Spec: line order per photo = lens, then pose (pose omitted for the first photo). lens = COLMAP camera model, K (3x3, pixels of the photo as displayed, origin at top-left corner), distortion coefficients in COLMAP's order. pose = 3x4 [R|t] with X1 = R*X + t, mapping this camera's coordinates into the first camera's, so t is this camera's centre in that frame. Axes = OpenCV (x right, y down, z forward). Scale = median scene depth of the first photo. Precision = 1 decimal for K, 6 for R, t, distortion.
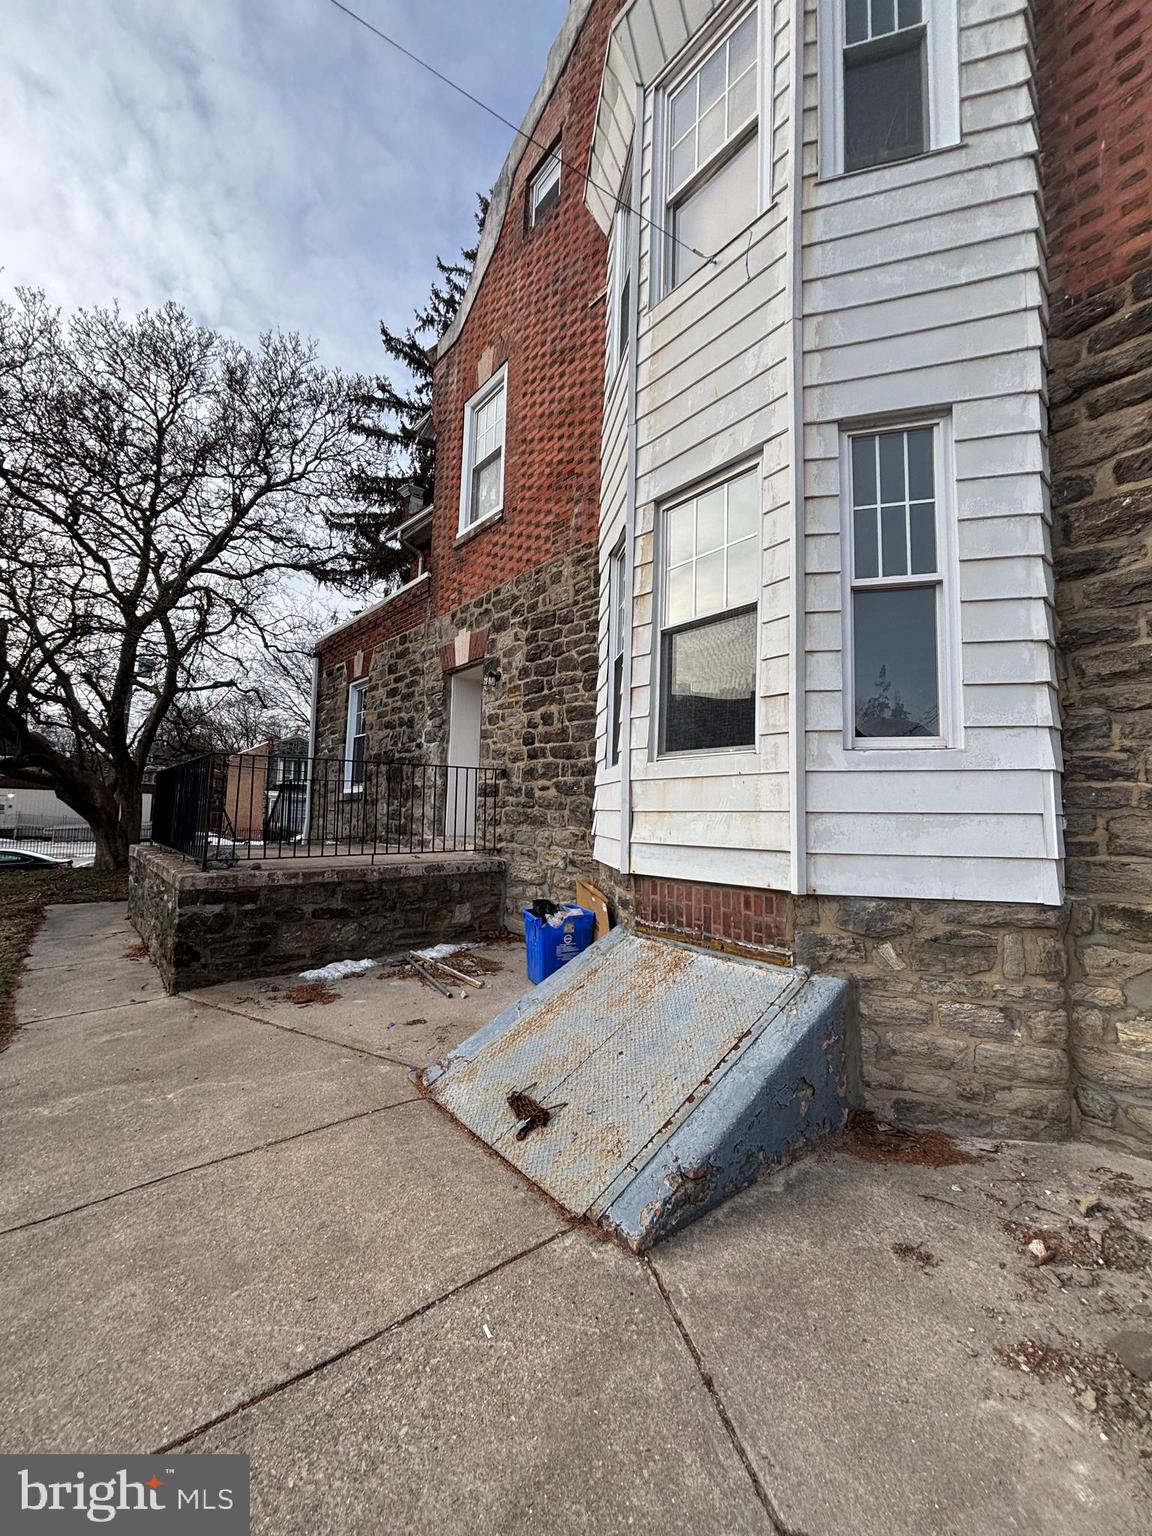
lens RADIAL K [[623.0, 0, 573.6], [0, 623.0, 760.5], [0, 0, 1]] dist [0.001611, 0.000123]
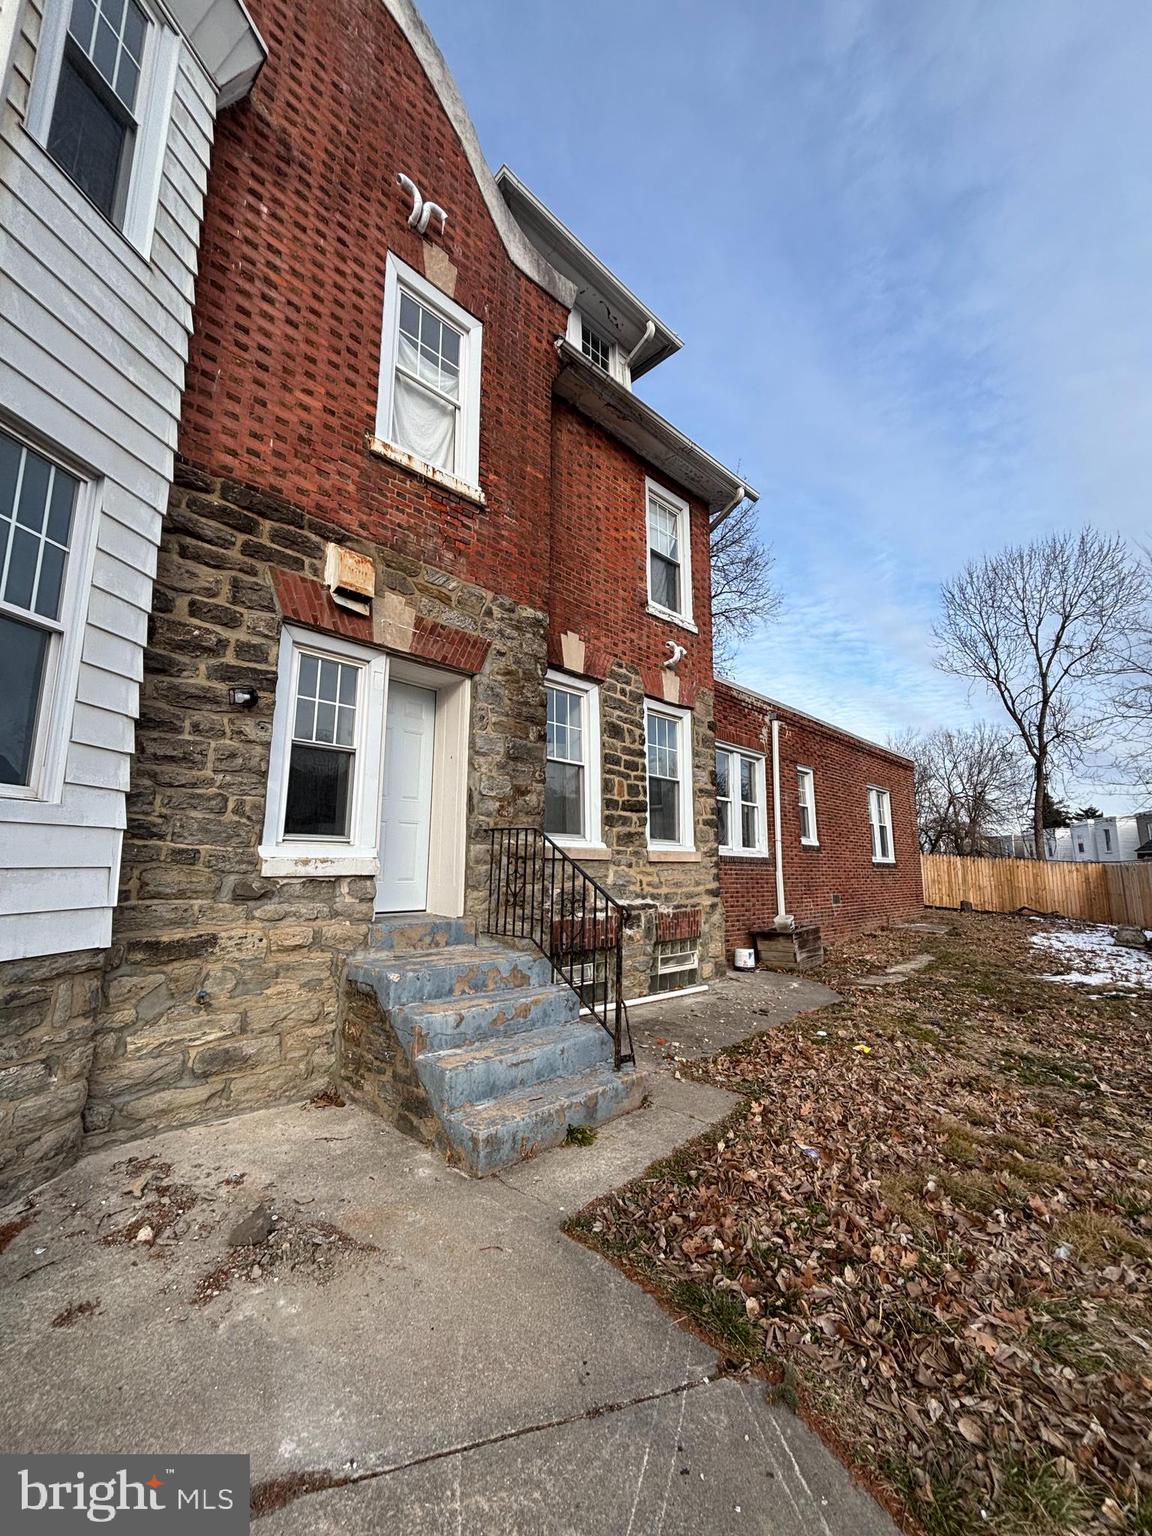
lens RADIAL K [[623.0, 0, 573.6], [0, 623.0, 760.5], [0, 0, 1]] dist [0.001611, 0.000123]
pose [[-0.104939, 0.148452, 0.983336, -0.488461], [-0.093649, 0.982926, -0.158384, -0.005268], [-0.990059, -0.108709, -0.089245, 0.281176]]
